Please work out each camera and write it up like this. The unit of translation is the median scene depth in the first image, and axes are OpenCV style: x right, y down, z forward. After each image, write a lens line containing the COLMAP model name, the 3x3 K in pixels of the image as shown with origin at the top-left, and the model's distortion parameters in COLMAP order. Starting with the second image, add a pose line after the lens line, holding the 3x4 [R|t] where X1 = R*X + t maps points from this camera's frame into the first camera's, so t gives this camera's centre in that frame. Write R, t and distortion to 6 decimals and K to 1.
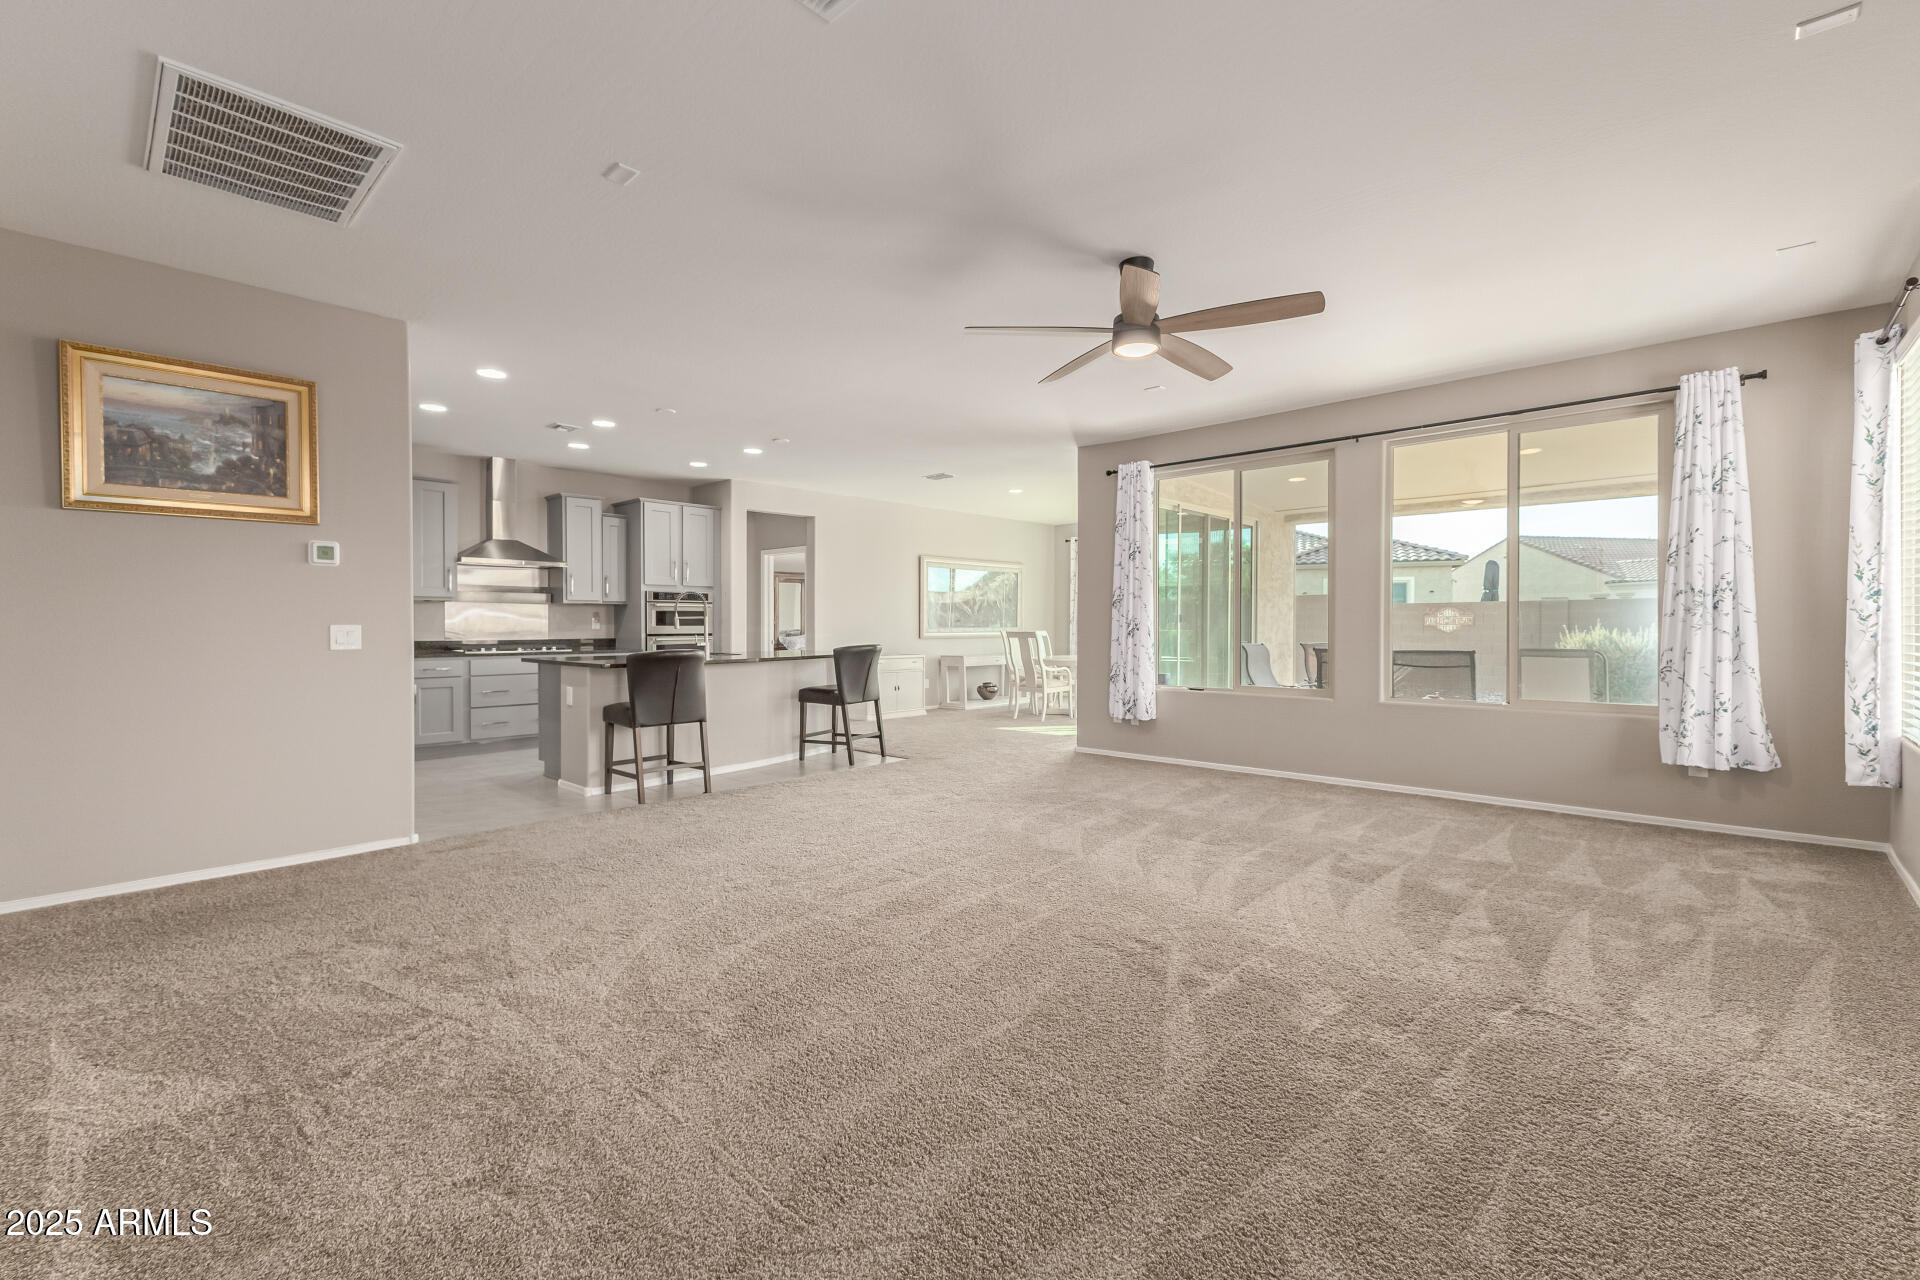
lens RADIAL K [[822.4, 0, 951.4], [0, 822.4, 641.1], [0, 0, 1]] dist [0.007685, -0.001821]
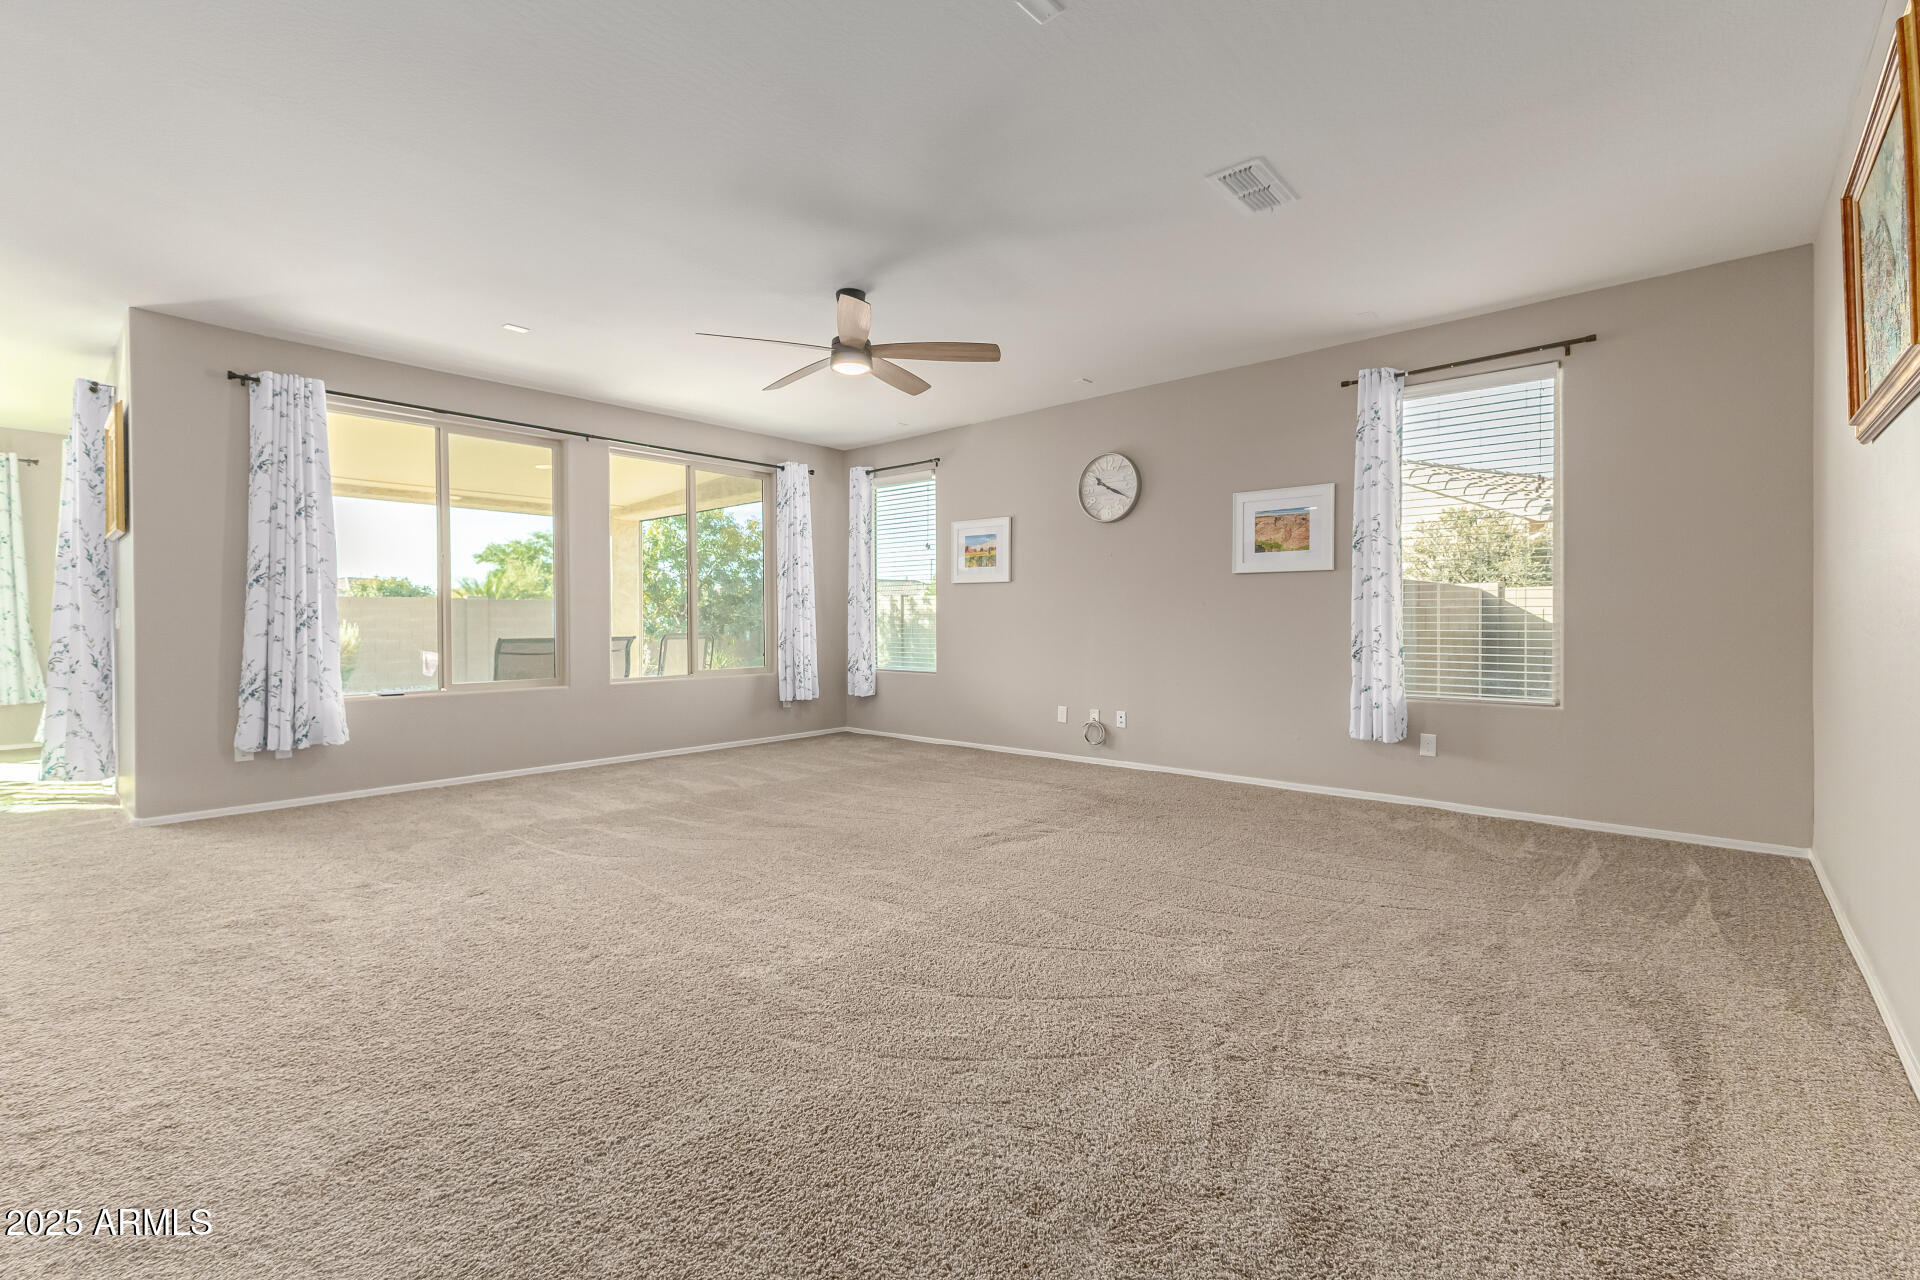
lens RADIAL K [[822.4, 0, 969.0], [0, 822.4, 638.4], [0, 0, 1]] dist [0.007685, -0.001821]
pose [[-0.039704, -0.018785, 0.999035, -0.479402], [0.025213, 0.999486, 0.019796, 0.002544], [-0.998893, 0.025974, -0.039210, 0.455906]]
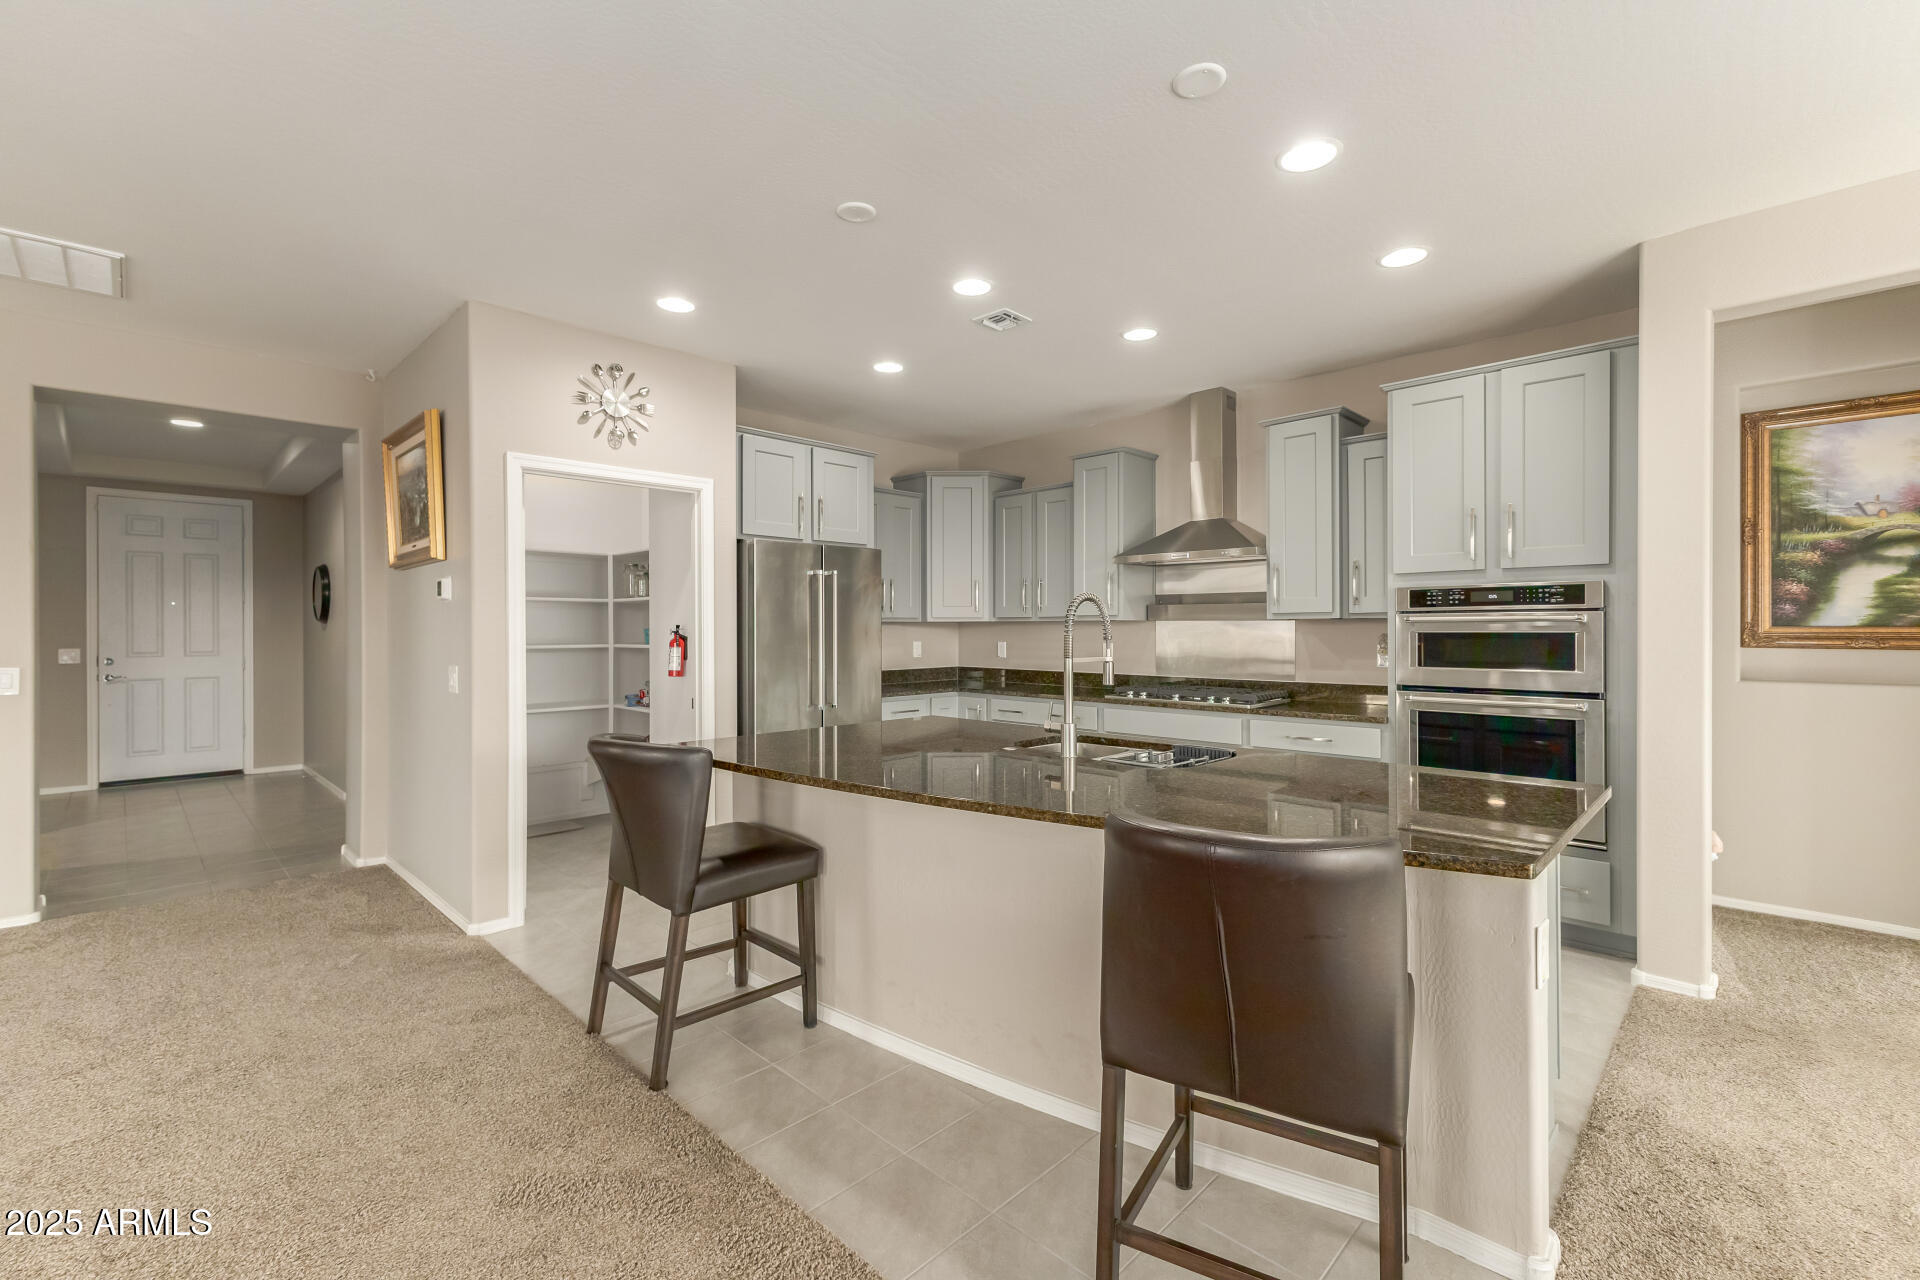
lens RADIAL K [[822.4, 0, 959.7], [0, 822.4, 628.0], [0, 0, 1]] dist [0.007685, -0.001821]
pose [[-0.013973, -0.000020, -0.999902, 0.098125], [-0.018183, 0.999835, 0.000234, -0.042102], [0.999737, 0.018185, -0.013971, 0.922613]]
